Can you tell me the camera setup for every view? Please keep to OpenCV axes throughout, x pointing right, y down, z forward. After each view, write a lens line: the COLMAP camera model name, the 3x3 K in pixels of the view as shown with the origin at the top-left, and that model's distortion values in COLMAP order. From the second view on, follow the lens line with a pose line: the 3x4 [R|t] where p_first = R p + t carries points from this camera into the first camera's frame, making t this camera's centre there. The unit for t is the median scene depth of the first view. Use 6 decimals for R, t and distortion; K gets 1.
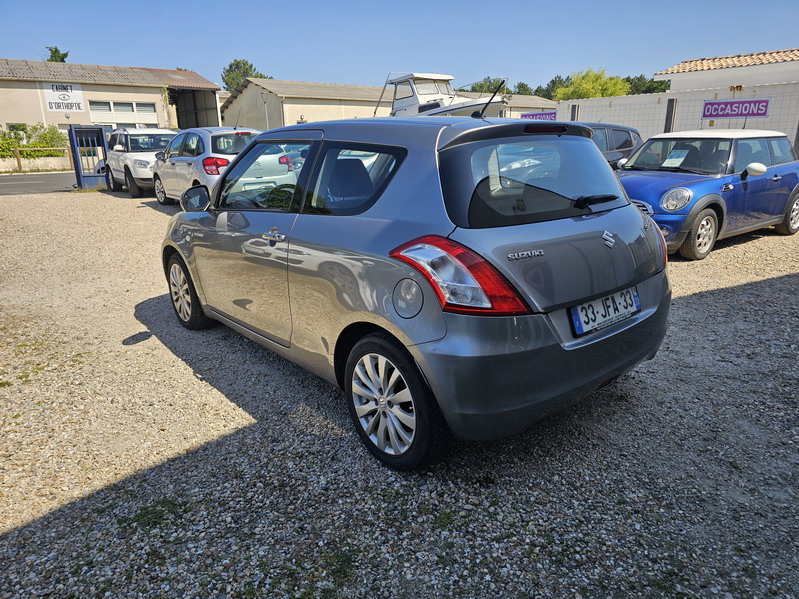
lens RADIAL K [[535.3, 0, 399.5], [0, 535.3, 299.5], [0, 0, 1]] dist [0.020822, 0.000583]
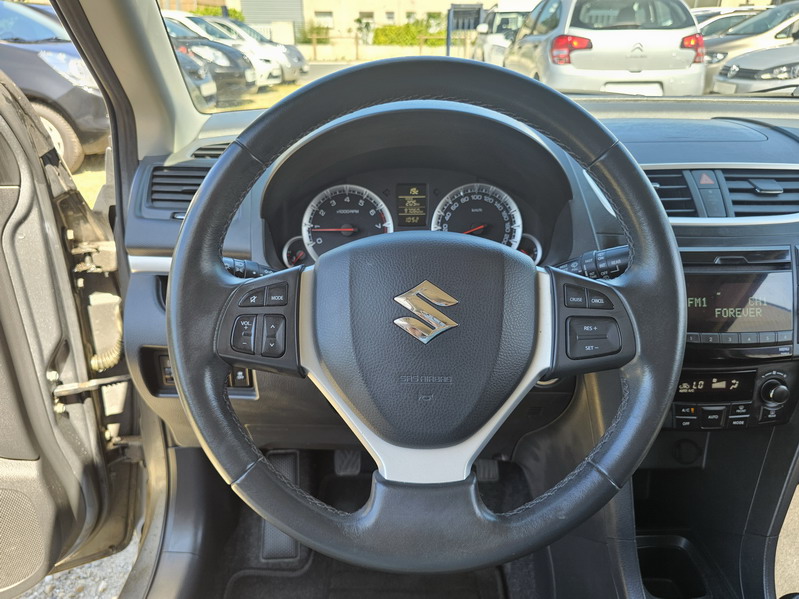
lens RADIAL K [[543.9, 0, 411.7], [0, 543.9, 300.8], [0, 0, 1]] dist [0.050596, -0.055875]
pose [[0.788386, 0.277375, -0.549099, -0.175907], [-0.185508, 0.958225, 0.217695, -0.226377], [0.586544, -0.069765, 0.806907, 1.075058]]
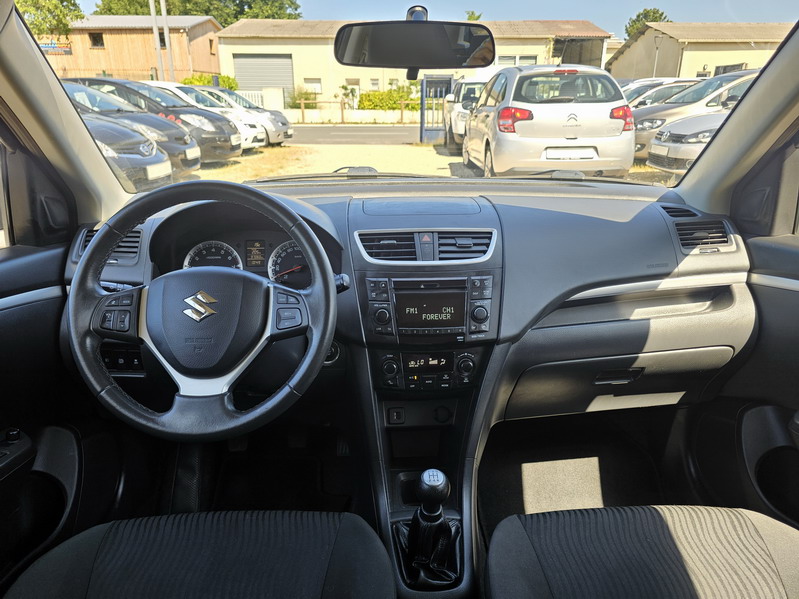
lens RADIAL K [[535.6, 0, 412.8], [0, 535.6, 300.3], [0, 0, 1]] dist [0.041447, -0.036957]
pose [[0.801745, 0.219678, -0.555830, -0.023631], [-0.180173, 0.975572, 0.125684, -0.248649], [0.569862, -0.000621, 0.821740, 1.030423]]
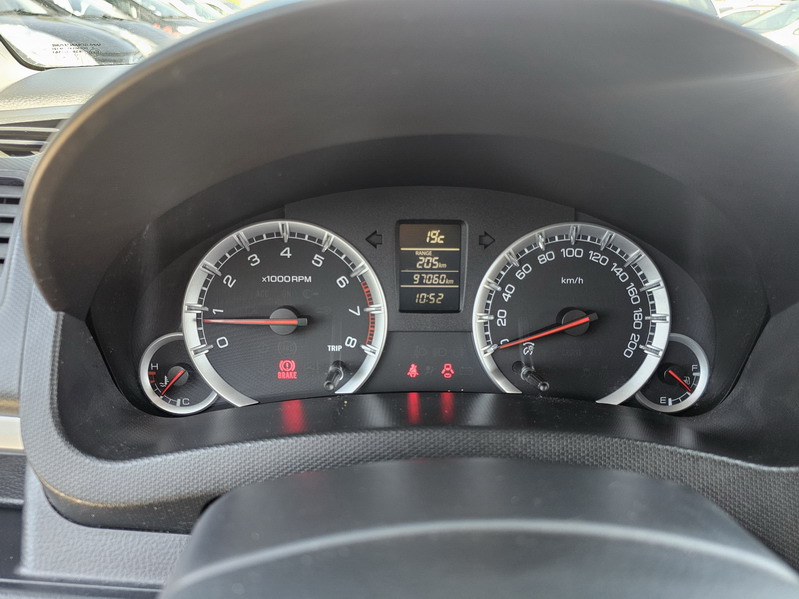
lens RADIAL K [[543.9, 0, 411.7], [0, 543.9, 300.8], [0, 0, 1]] dist [0.050596, -0.055875]
pose [[0.788416, 0.300241, -0.536894, -0.259787], [-0.207648, 0.951465, 0.227150, -0.231999], [0.579035, -0.067604, 0.812495, 1.178330]]
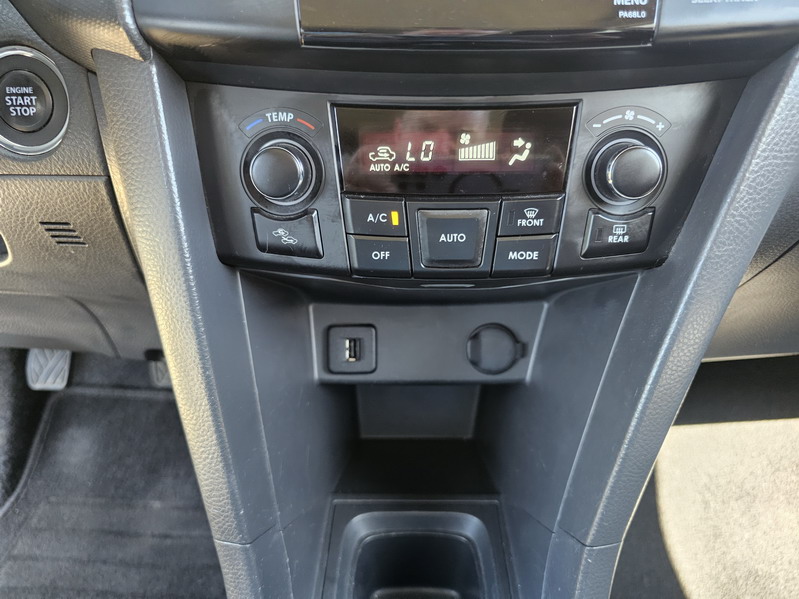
lens RADIAL K [[543.9, 0, 411.7], [0, 543.9, 300.8], [0, 0, 1]] dist [0.050596, -0.055875]
pose [[0.763088, 0.359404, -0.537146, -0.148381], [-0.189635, 0.919046, 0.345532, -0.177275], [0.617848, -0.161810, 0.769469, 1.243130]]
